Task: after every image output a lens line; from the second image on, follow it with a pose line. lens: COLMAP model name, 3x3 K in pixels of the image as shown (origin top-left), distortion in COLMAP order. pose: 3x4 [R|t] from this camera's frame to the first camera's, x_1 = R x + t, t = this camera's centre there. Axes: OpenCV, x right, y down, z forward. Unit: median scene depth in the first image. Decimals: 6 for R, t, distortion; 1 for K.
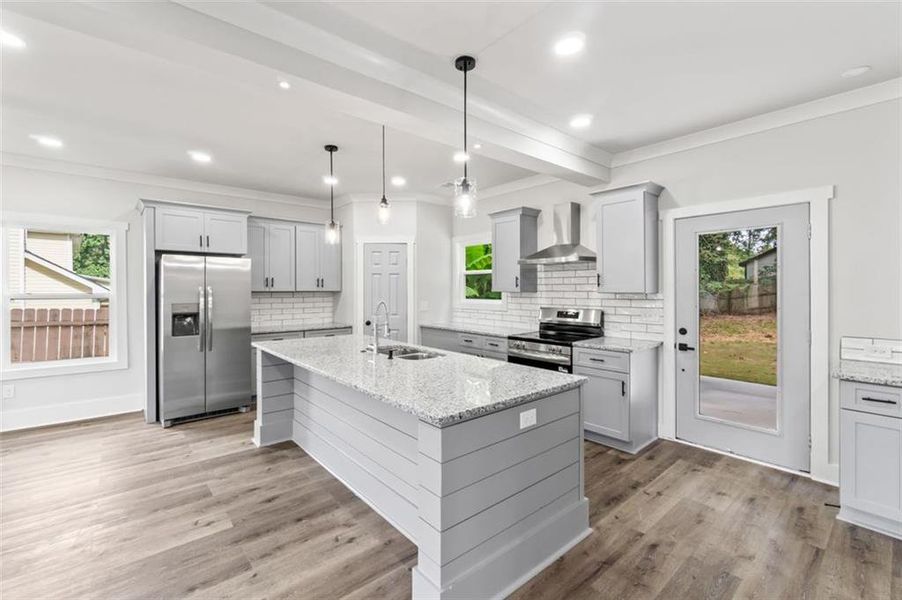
lens RADIAL K [[392.4, 0, 445.9], [0, 392.4, 294.1], [0, 0, 1]] dist [0.000610, 0.000247]
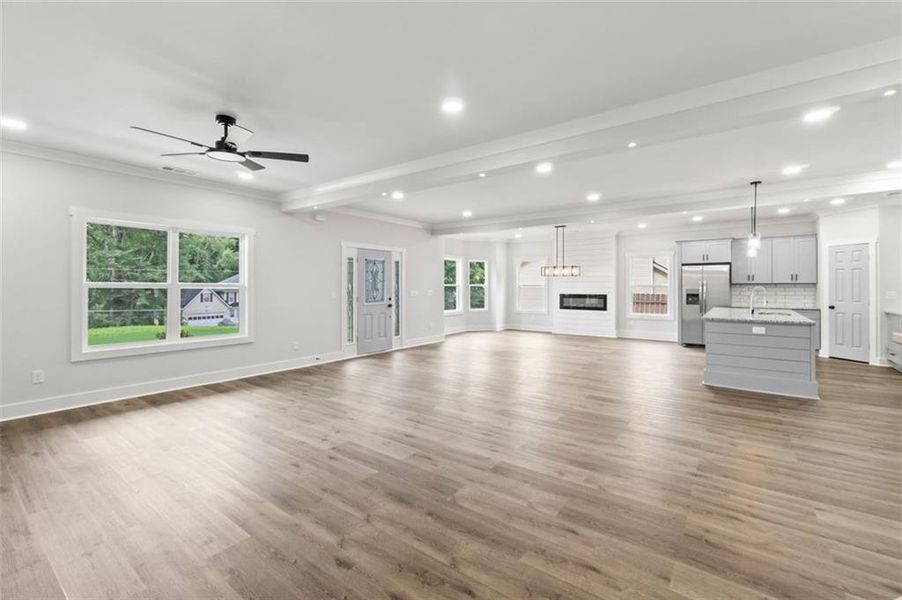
lens RADIAL K [[389.7, 0, 445.9], [0, 389.7, 284.0], [0, 0, 1]] dist [-0.003981, 0.000026]
pose [[0.220191, -0.005531, -0.975441, 1.013094], [-0.013769, 0.999867, -0.008777, 0.032869], [0.975360, 0.015364, 0.220086, -0.693436]]
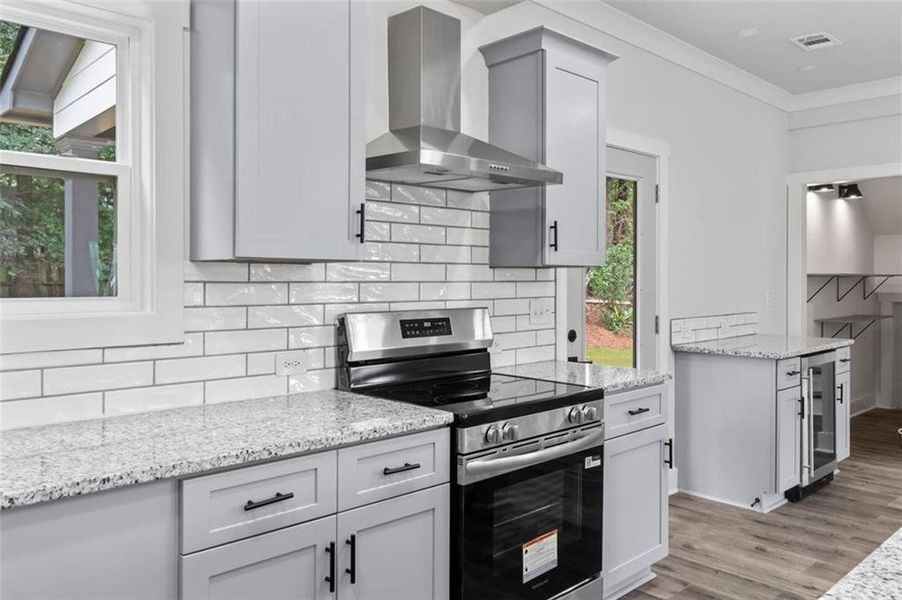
lens RADIAL K [[694.5, 0, 441.3], [0, 694.5, 278.0], [0, 0, 1]] dist [0.000693, -0.000162]
pose [[-0.051820, 0.007667, 0.998627, -0.336558], [0.017123, 0.999830, -0.006788, 0.012360], [-0.998510, 0.016748, -0.051942, 1.052115]]
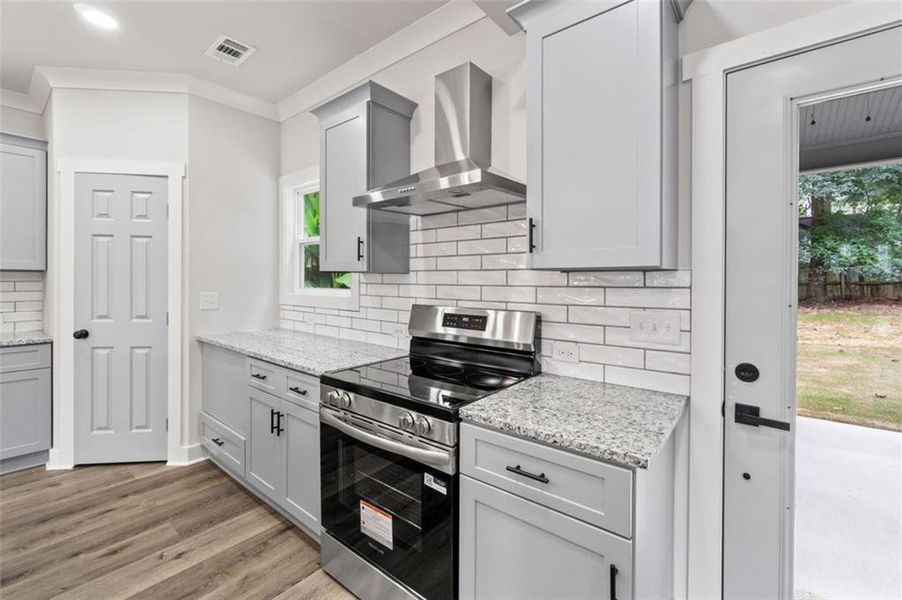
lens RADIAL K [[389.7, 0, 445.9], [0, 389.7, 284.0], [0, 0, 1]] dist [-0.003981, 0.000026]
pose [[0.985340, 0.008716, 0.170382, 0.219750], [-0.007572, 0.999944, -0.007363, 0.013378], [-0.170437, 0.005965, 0.985351, 0.579808]]
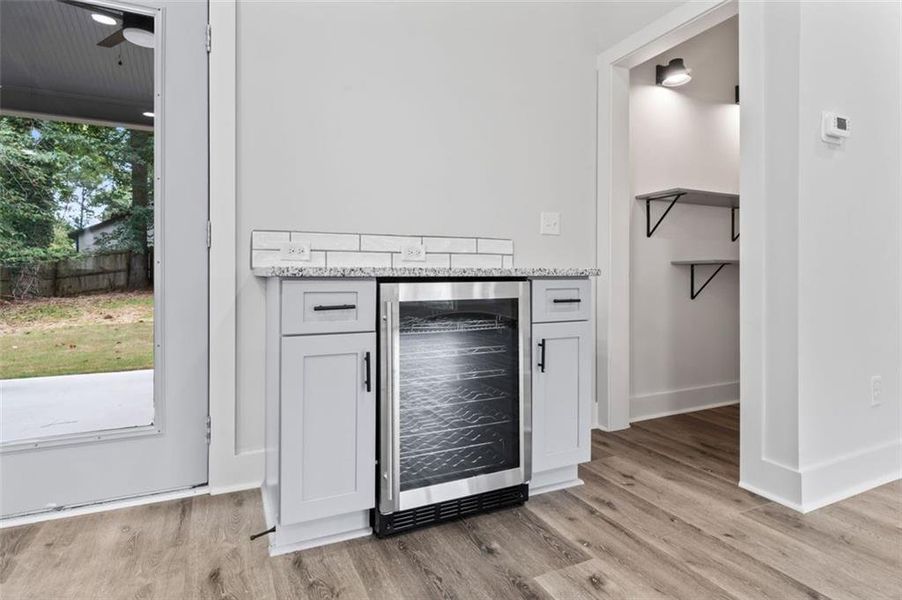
lens RADIAL K [[490.8, 0, 451.3], [0, 490.8, 264.0], [0, 0, 1]] dist [0.001975, 0.000033]
pose [[0.264266, 0.018387, 0.964275, 0.247900], [0.011809, 0.999682, -0.022298, 0.118917], [-0.964378, 0.017280, 0.263964, 0.343453]]
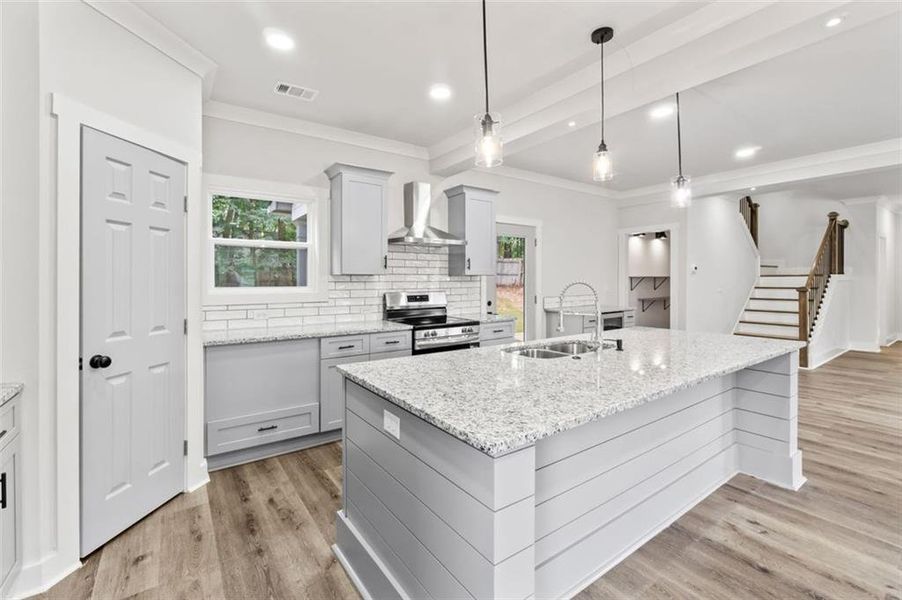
lens RADIAL K [[387.8, 0, 446.0], [0, 387.8, 281.8], [0, 0, 1]] dist [0.003047, 0.001075]
pose [[0.089643, -0.004577, 0.995963, -0.662401], [0.017330, 0.999845, 0.003035, 0.010153], [-0.995823, 0.016988, 0.089709, 0.871816]]
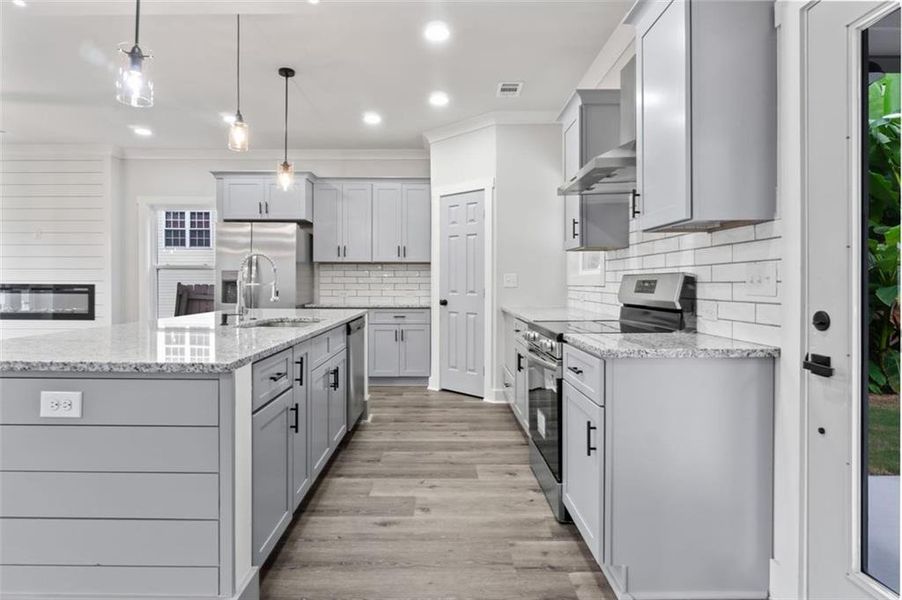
lens RADIAL K [[501.3, 0, 436.2], [0, 501.3, 284.7], [0, 0, 1]] dist [-0.001947, -0.000251]
pose [[0.753917, 0.005433, -0.656947, 0.540846], [-0.011744, 0.999917, -0.005208, 0.058398], [0.656865, 0.011642, 0.753919, 0.365950]]
